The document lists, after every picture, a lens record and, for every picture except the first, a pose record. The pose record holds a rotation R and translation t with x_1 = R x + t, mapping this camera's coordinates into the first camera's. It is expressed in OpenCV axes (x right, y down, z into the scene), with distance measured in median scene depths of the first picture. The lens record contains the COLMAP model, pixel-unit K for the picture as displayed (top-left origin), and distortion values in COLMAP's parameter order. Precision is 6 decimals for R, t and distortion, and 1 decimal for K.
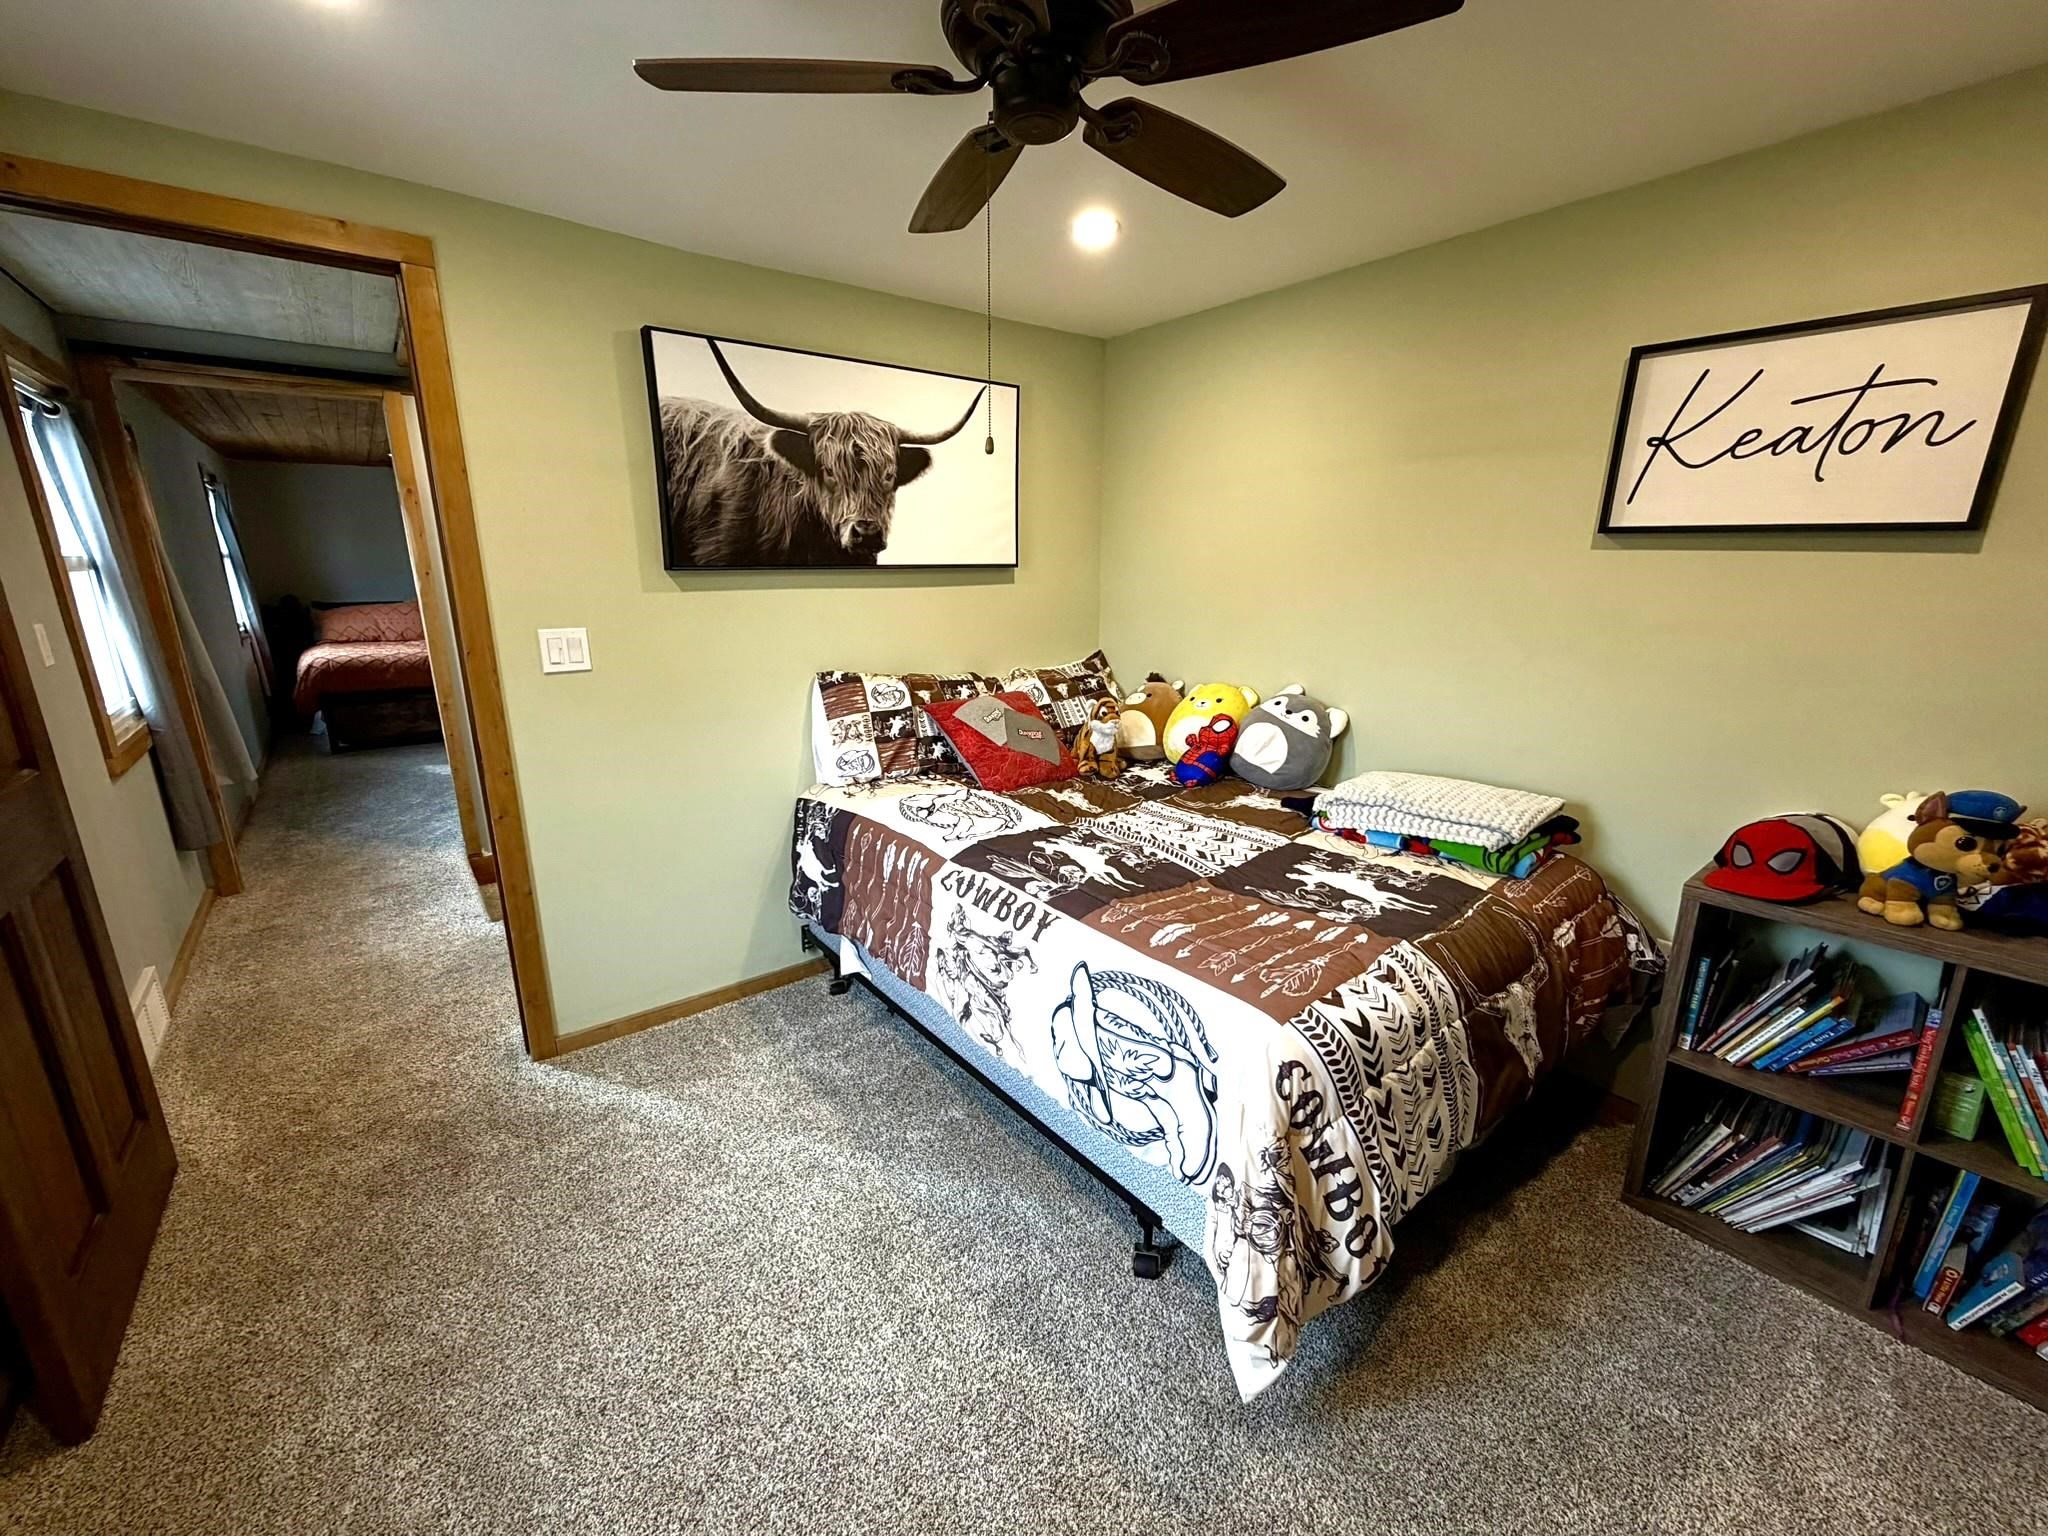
lens RADIAL K [[822.9, 0, 1030.2], [0, 822.9, 766.8], [0, 0, 1]] dist [0.001608, -0.001127]
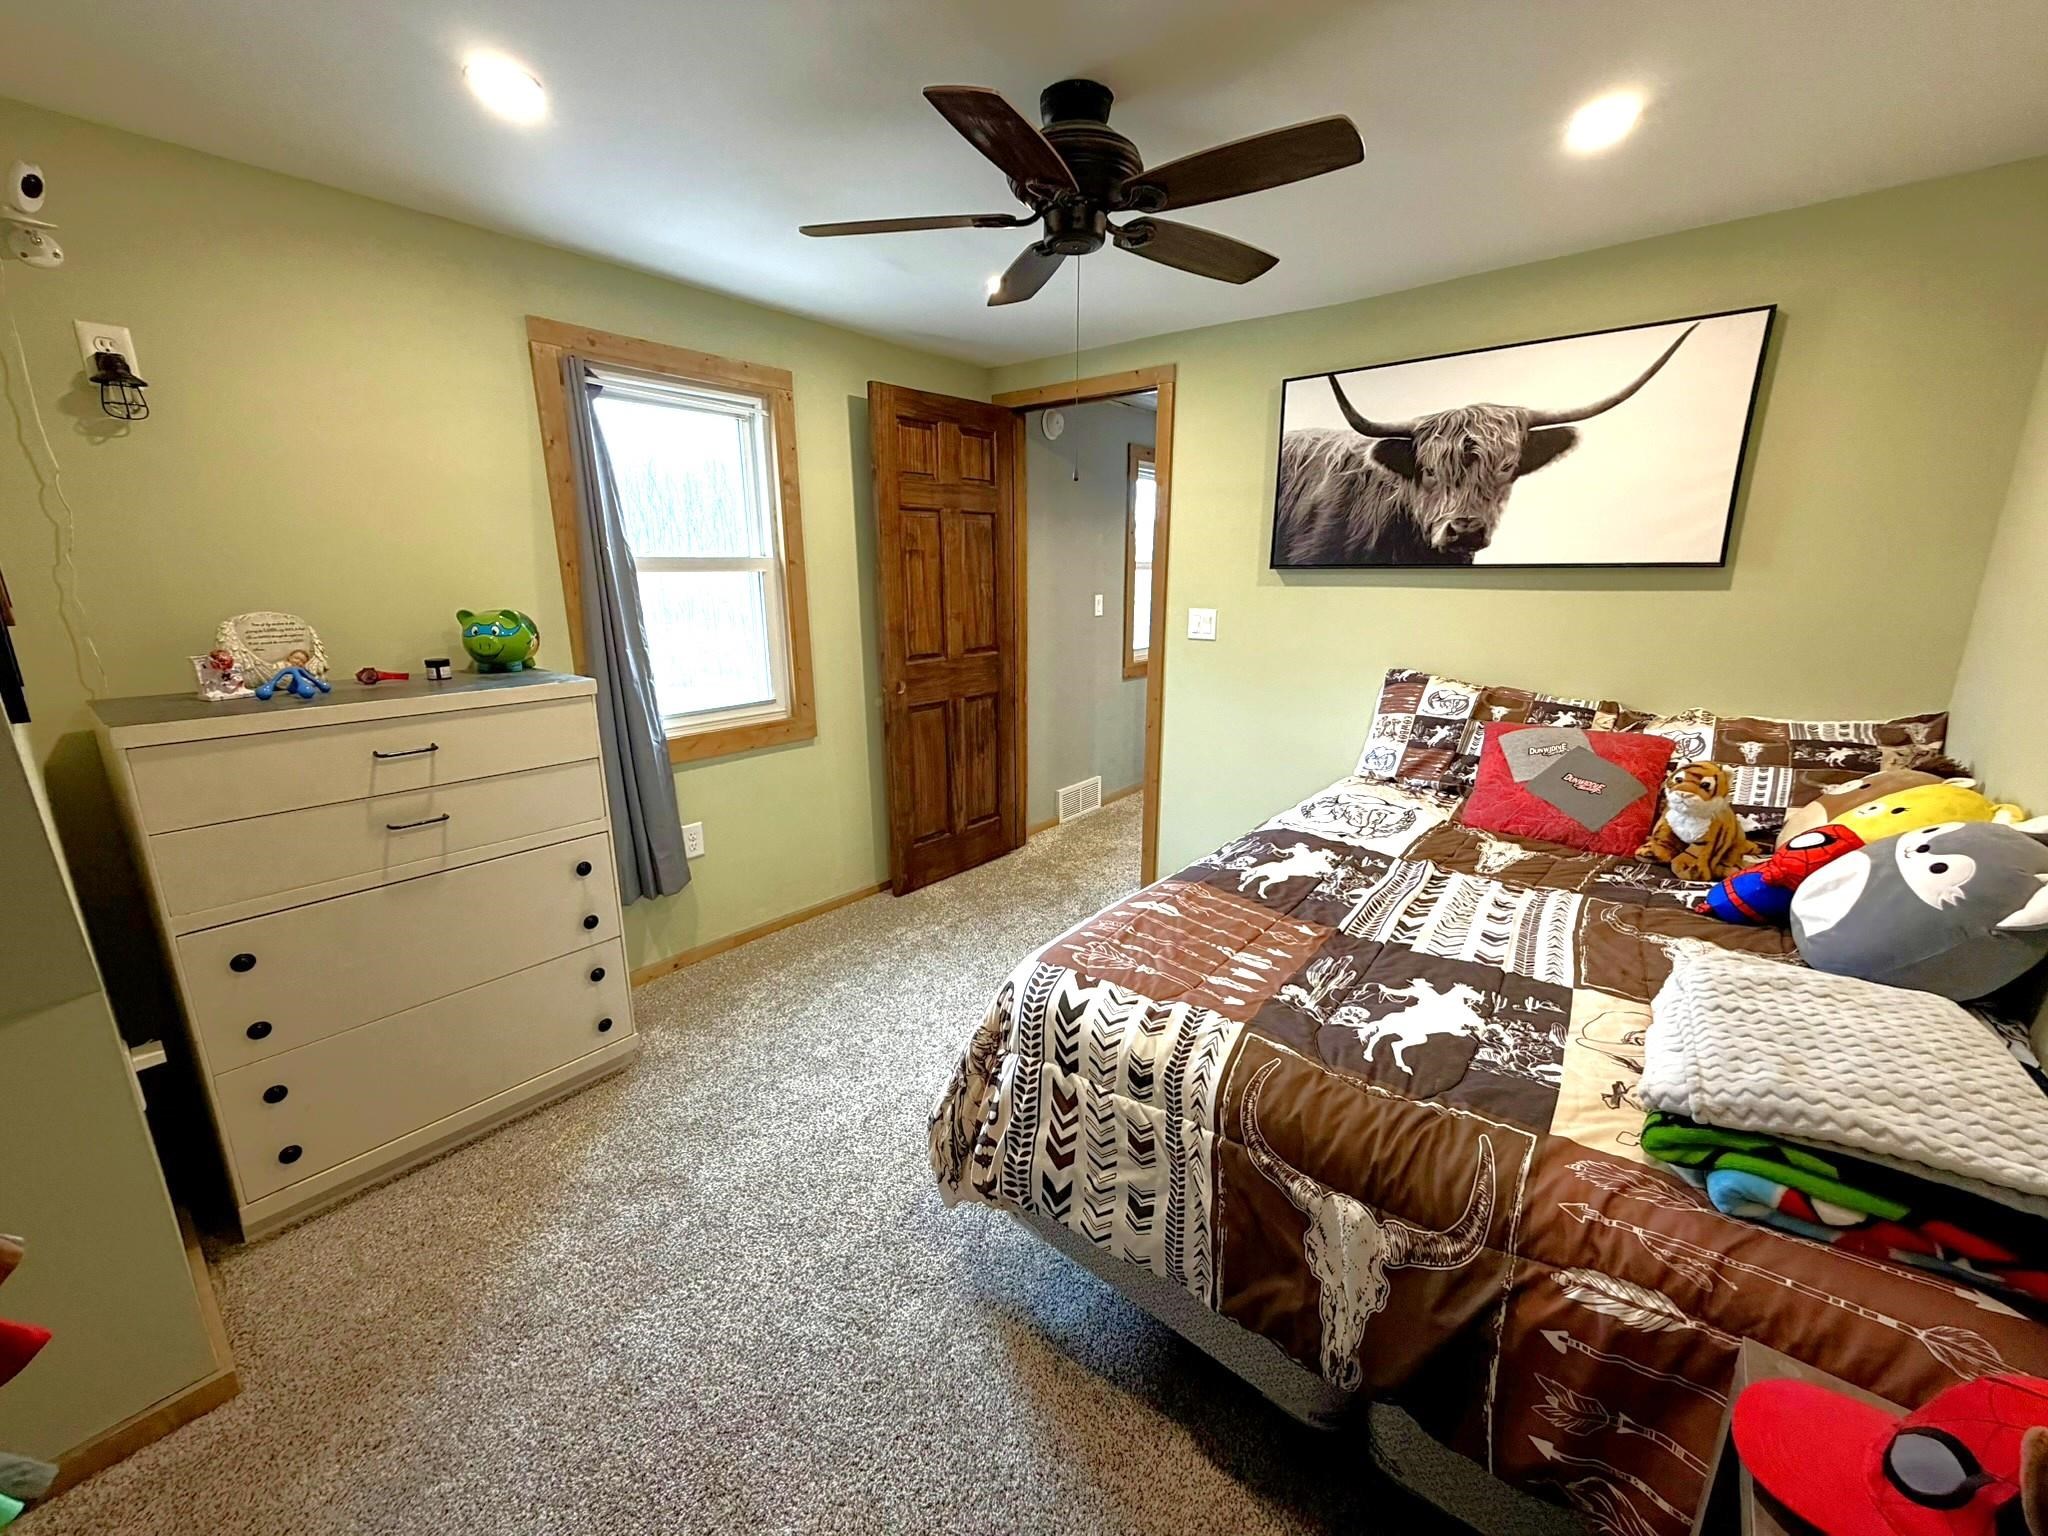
lens RADIAL K [[822.9, 0, 1013.1], [0, 822.9, 768.2], [0, 0, 1]] dist [0.001608, -0.001127]
pose [[0.191805, 0.231224, -0.953806, 0.737120], [-0.237662, 0.953868, 0.183446, -0.079637], [0.952222, 0.191498, 0.237910, 0.360005]]
